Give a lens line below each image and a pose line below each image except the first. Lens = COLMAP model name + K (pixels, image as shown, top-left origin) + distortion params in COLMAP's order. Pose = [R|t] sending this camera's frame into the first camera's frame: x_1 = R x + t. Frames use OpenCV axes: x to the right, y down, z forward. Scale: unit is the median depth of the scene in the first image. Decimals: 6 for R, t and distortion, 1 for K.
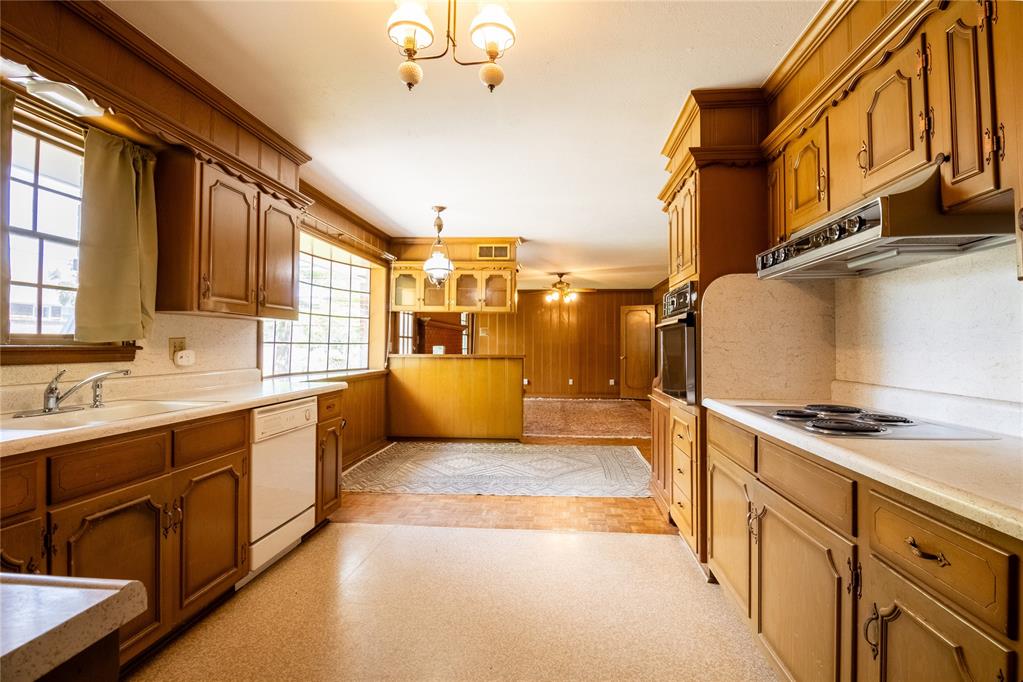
lens RADIAL K [[503.4, 0, 519.8], [0, 503.4, 336.5], [0, 0, 1]] dist [-0.000091, -0.011128]
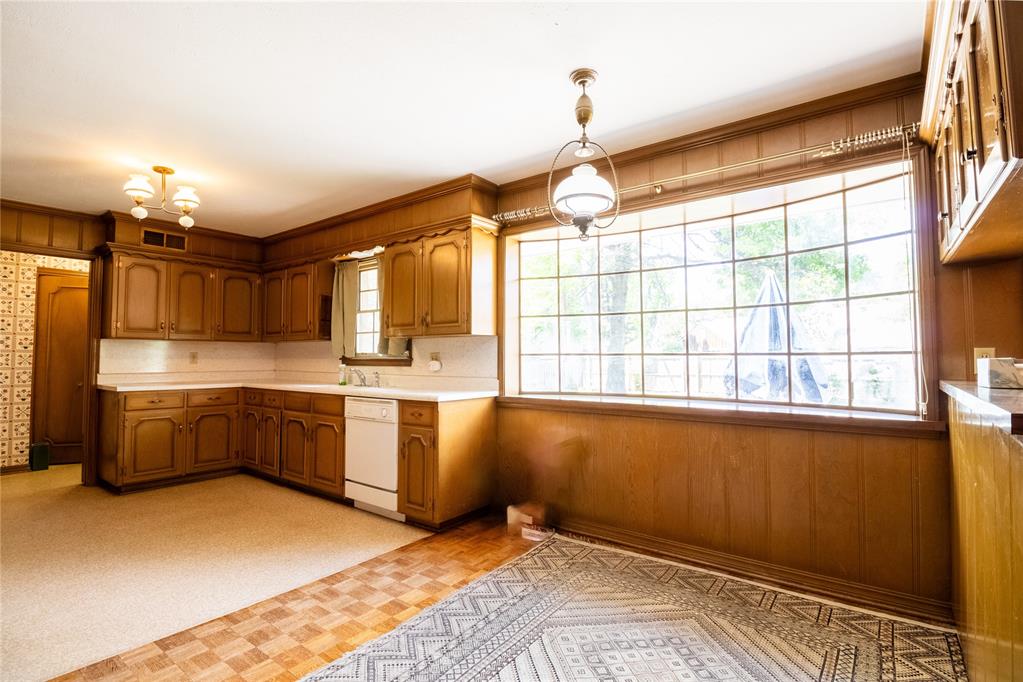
lens RADIAL K [[490.3, 0, 514.6], [0, 490.3, 337.4], [0, 0, 1]] dist [-0.000078, -0.010214]
pose [[-0.540646, -0.038049, -0.840389, 0.385697], [0.013552, 0.998453, -0.053924, 0.033644], [0.841141, -0.040543, -0.539294, 1.715199]]
